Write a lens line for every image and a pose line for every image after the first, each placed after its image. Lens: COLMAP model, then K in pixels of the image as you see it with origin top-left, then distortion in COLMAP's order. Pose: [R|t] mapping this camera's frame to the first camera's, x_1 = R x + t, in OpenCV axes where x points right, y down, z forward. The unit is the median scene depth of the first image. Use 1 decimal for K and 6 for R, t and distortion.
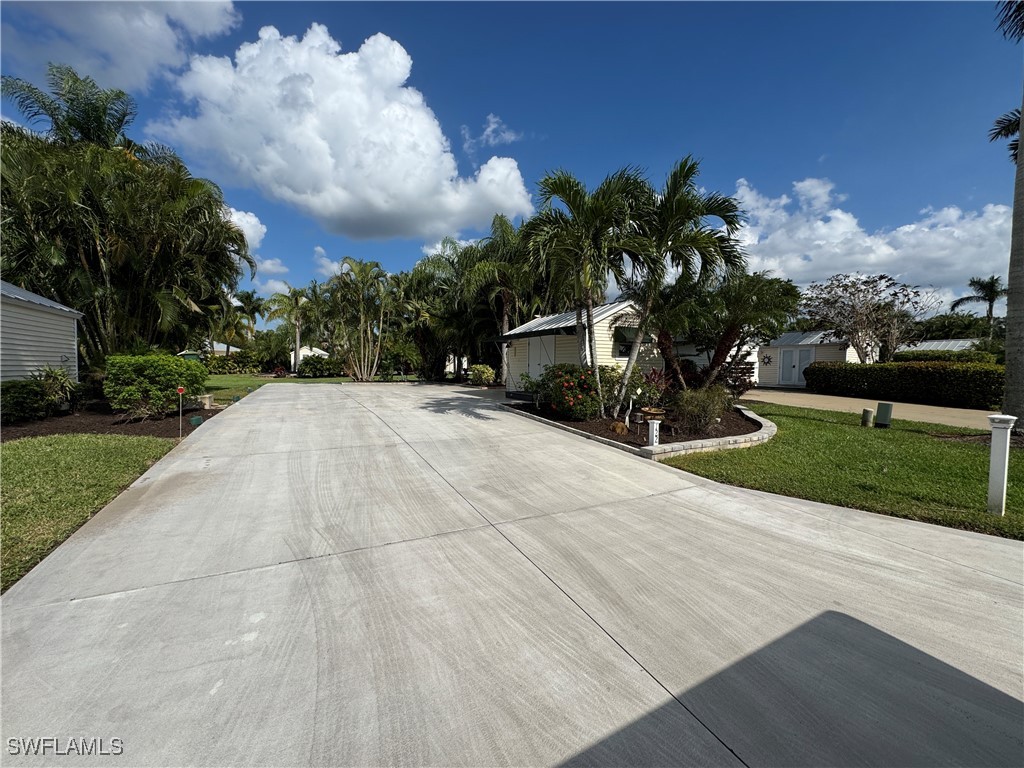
lens RADIAL K [[417.0, 0, 516.5], [0, 417.0, 386.9], [0, 0, 1]] dist [-0.001511, -0.000673]
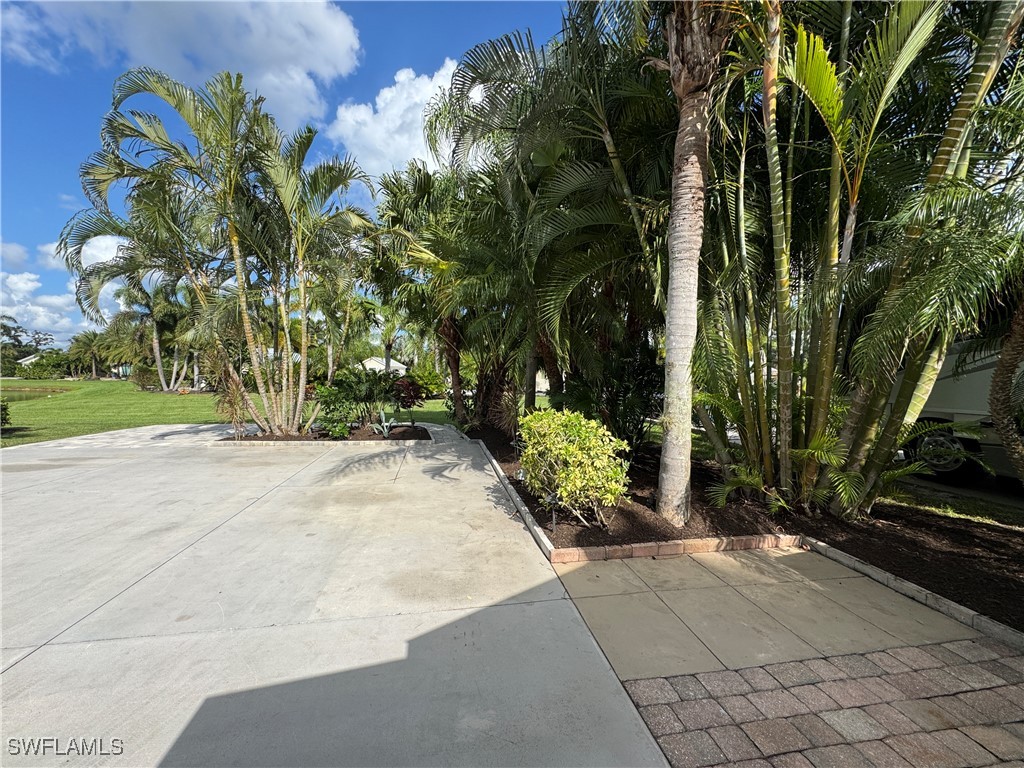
lens RADIAL K [[410.9, 0, 509.8], [0, 410.9, 387.4], [0, 0, 1]] dist [-0.000160, 0.000248]
pose [[0.953510, 0.007760, -0.301260, -0.028125], [-0.021163, 0.998925, -0.041253, -0.036092], [0.300616, 0.045711, 0.952649, 0.486334]]
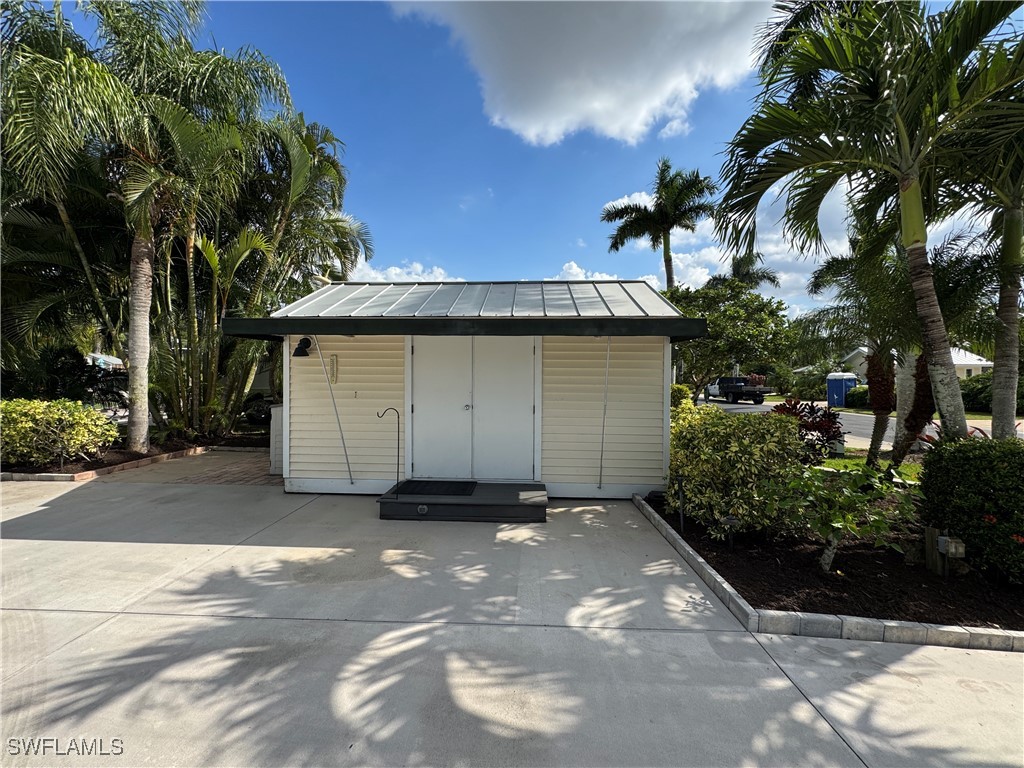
lens RADIAL K [[417.0, 0, 516.5], [0, 417.0, 386.9], [0, 0, 1]] dist [-0.001511, -0.000673]
pose [[0.504086, -0.023631, 0.863330, -0.107250], [0.043414, 0.999055, 0.001998, -0.029859], [-0.862561, 0.036473, 0.504636, 0.329275]]
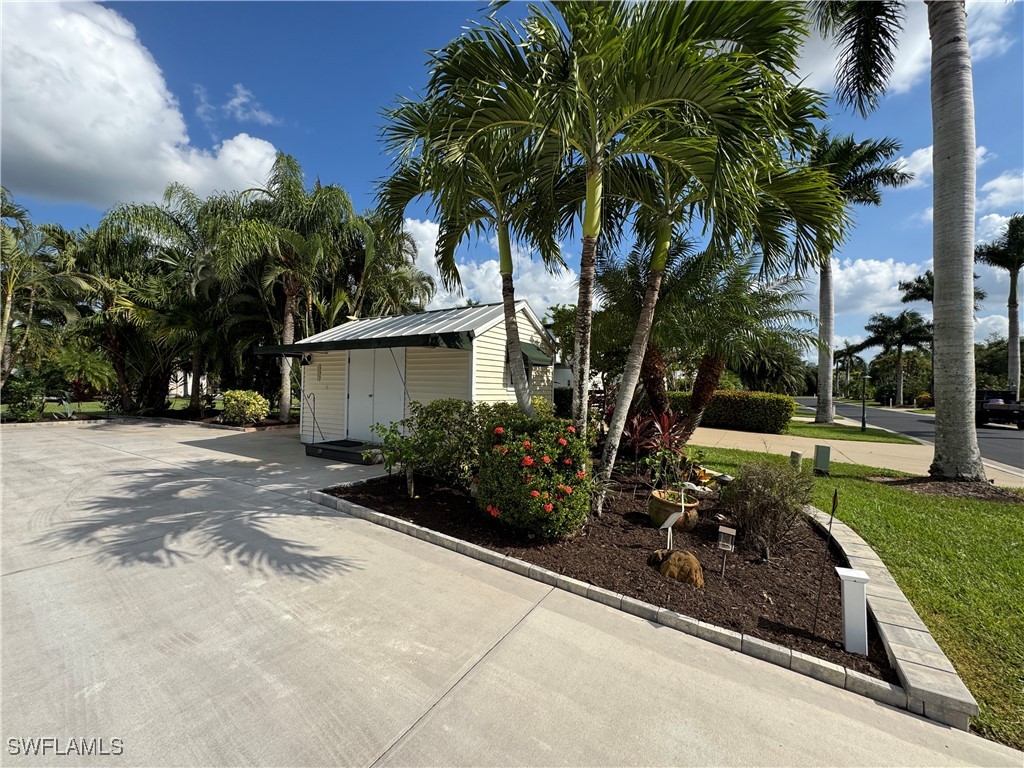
lens RADIAL K [[417.0, 0, 516.5], [0, 417.0, 386.9], [0, 0, 1]] dist [-0.001511, -0.000673]
pose [[0.859188, 0.009095, 0.511579, -0.031972], [0.014880, 0.998975, -0.042750, -0.015754], [-0.511443, 0.044343, 0.858172, 0.161261]]
